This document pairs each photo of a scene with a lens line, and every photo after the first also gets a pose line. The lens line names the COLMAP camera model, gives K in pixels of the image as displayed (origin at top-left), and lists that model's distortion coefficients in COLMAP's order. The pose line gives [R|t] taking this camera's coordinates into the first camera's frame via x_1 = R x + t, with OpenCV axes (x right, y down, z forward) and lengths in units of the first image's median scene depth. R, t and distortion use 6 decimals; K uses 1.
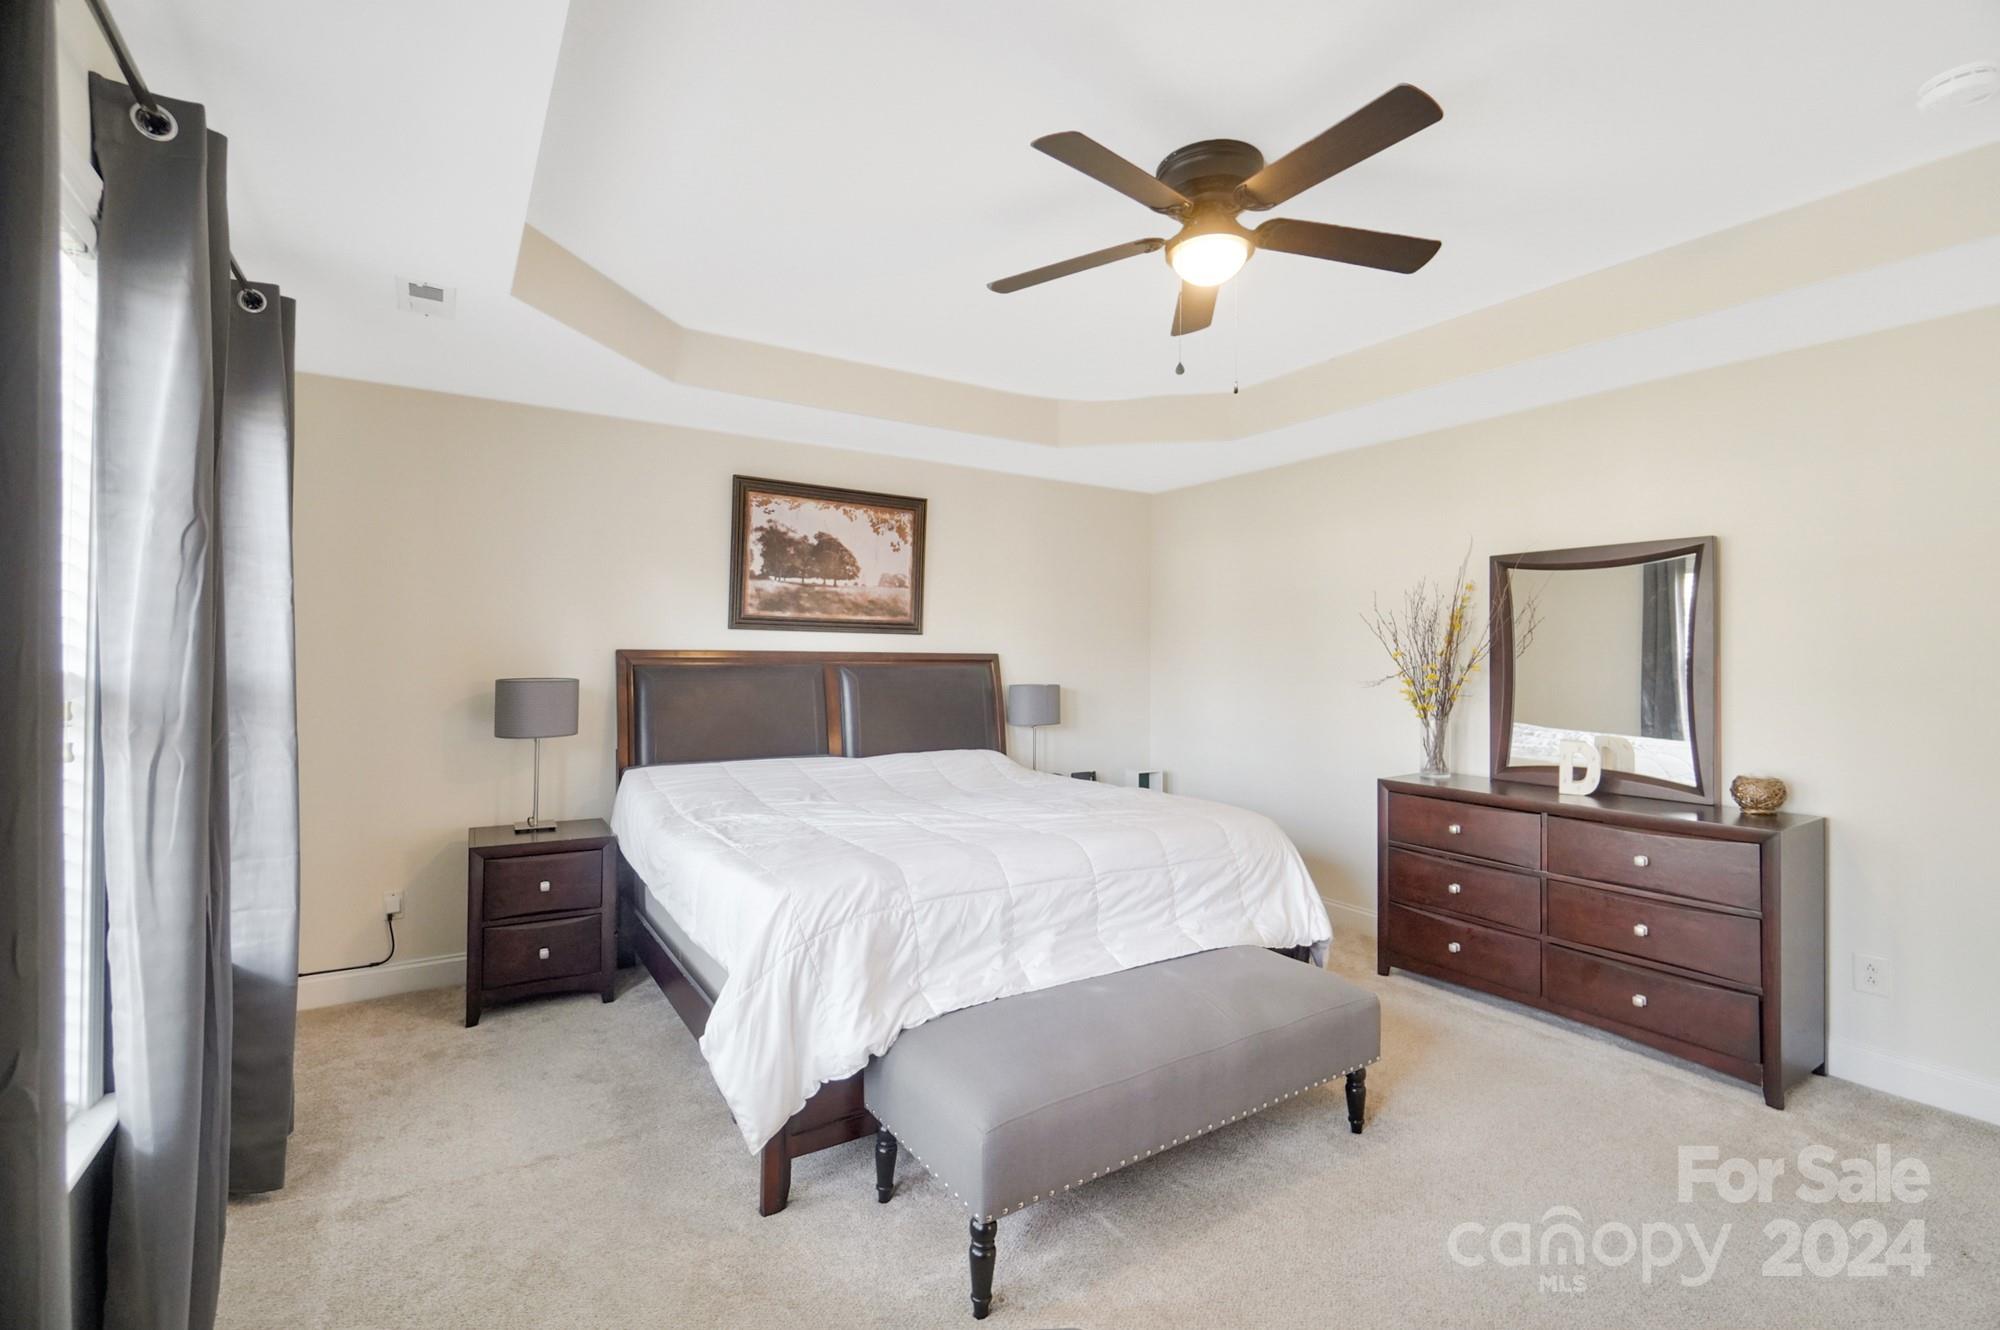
lens RADIAL K [[873.3, 0, 1002.8], [0, 873.3, 639.4], [0, 0, 1]] dist [-0.000390, -0.017843]
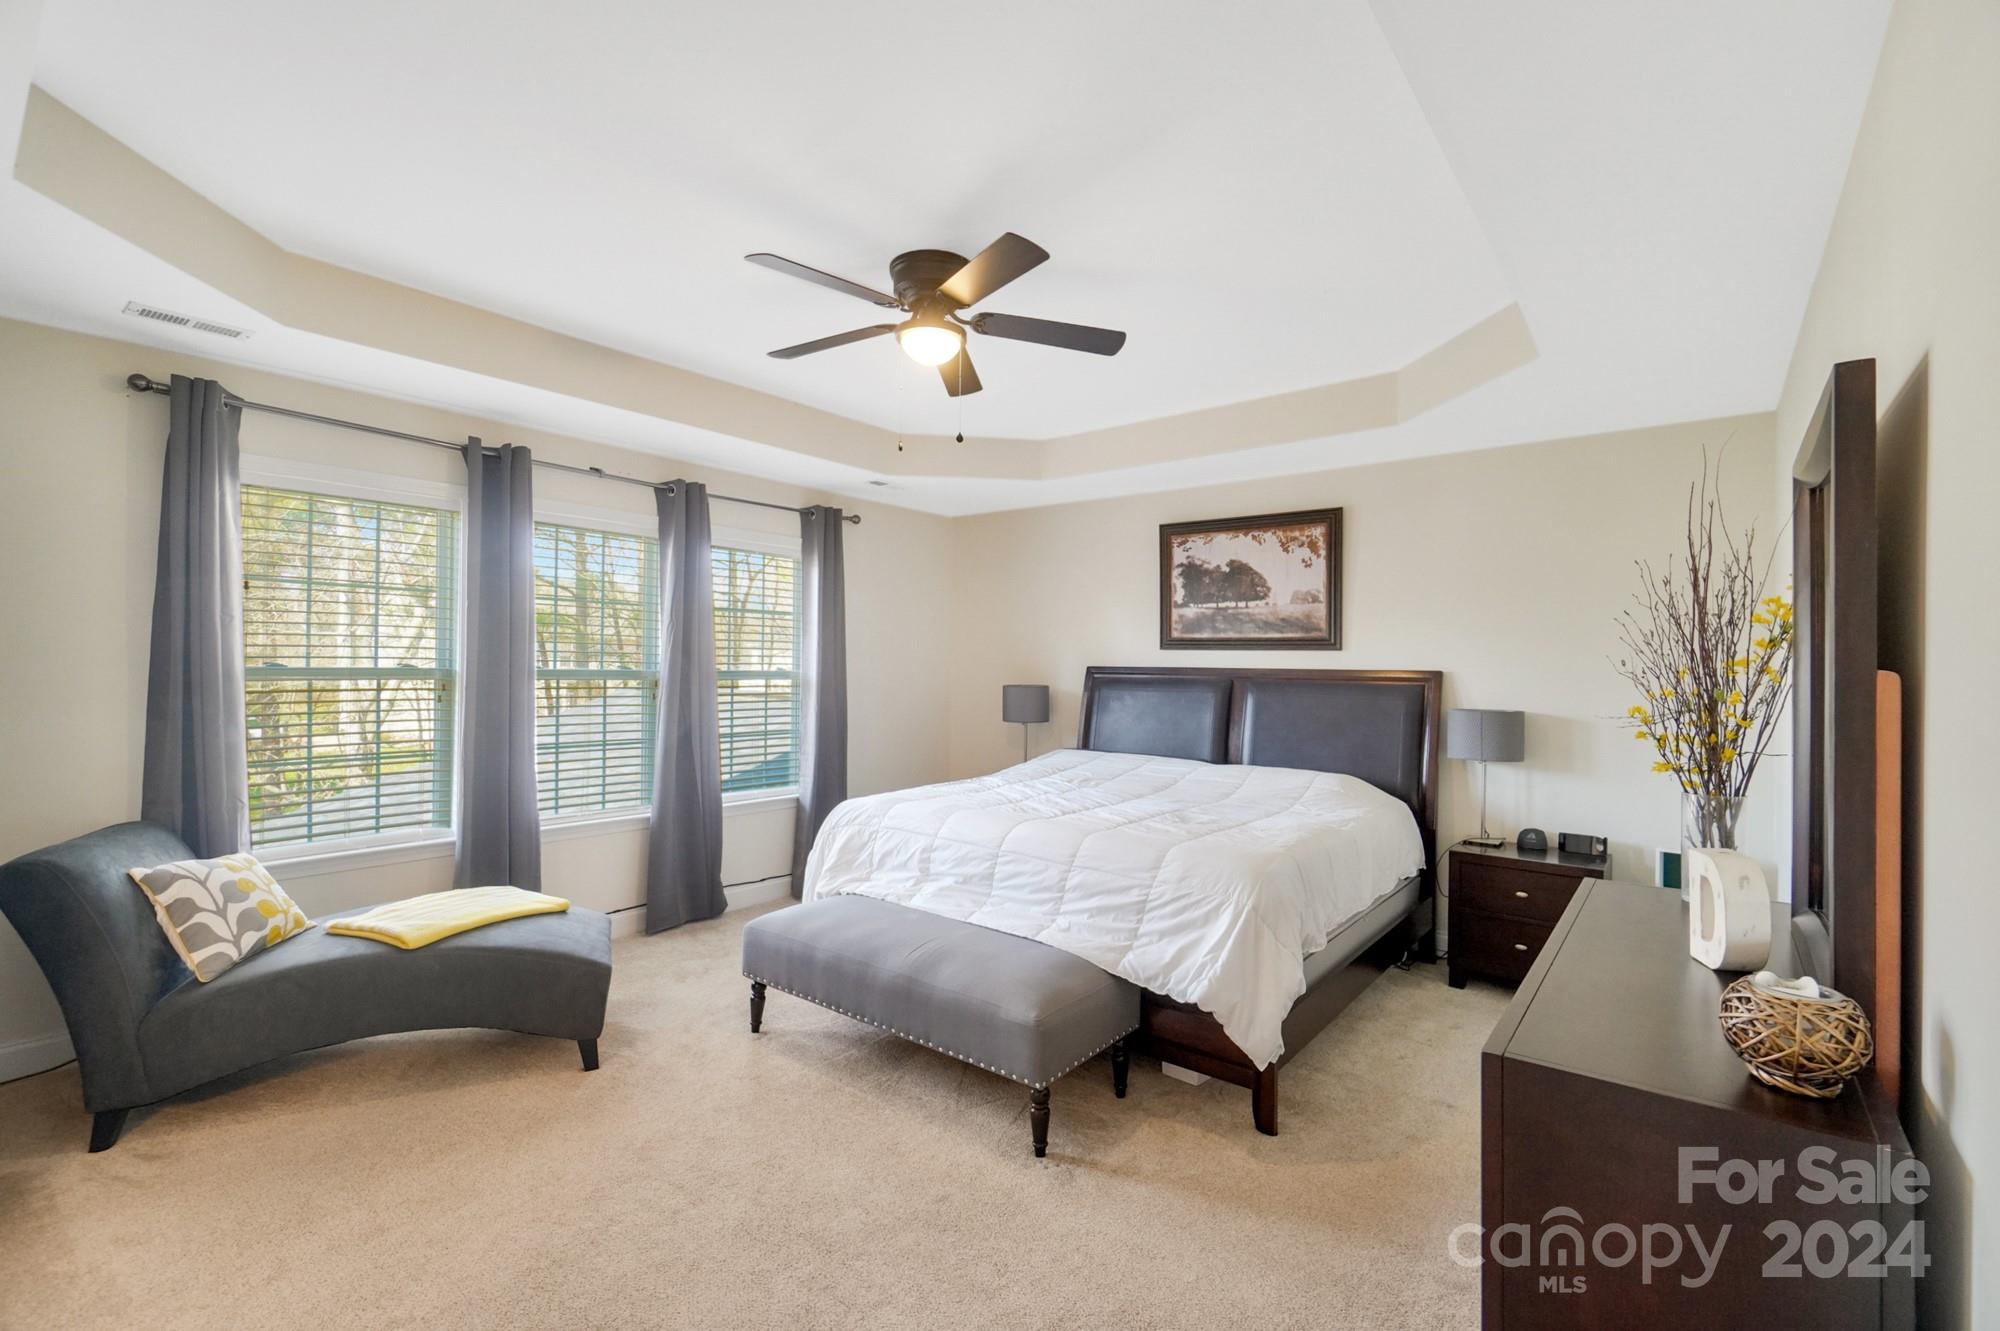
lens RADIAL K [[878.7, 0, 994.4], [0, 878.7, 661.5], [0, 0, 1]] dist [-0.062933, 0.021762]
pose [[0.301153, -0.011061, -0.953512, 0.762149], [0.009127, 0.999920, -0.008717, 0.012785], [0.953532, -0.006077, 0.301230, 0.383839]]
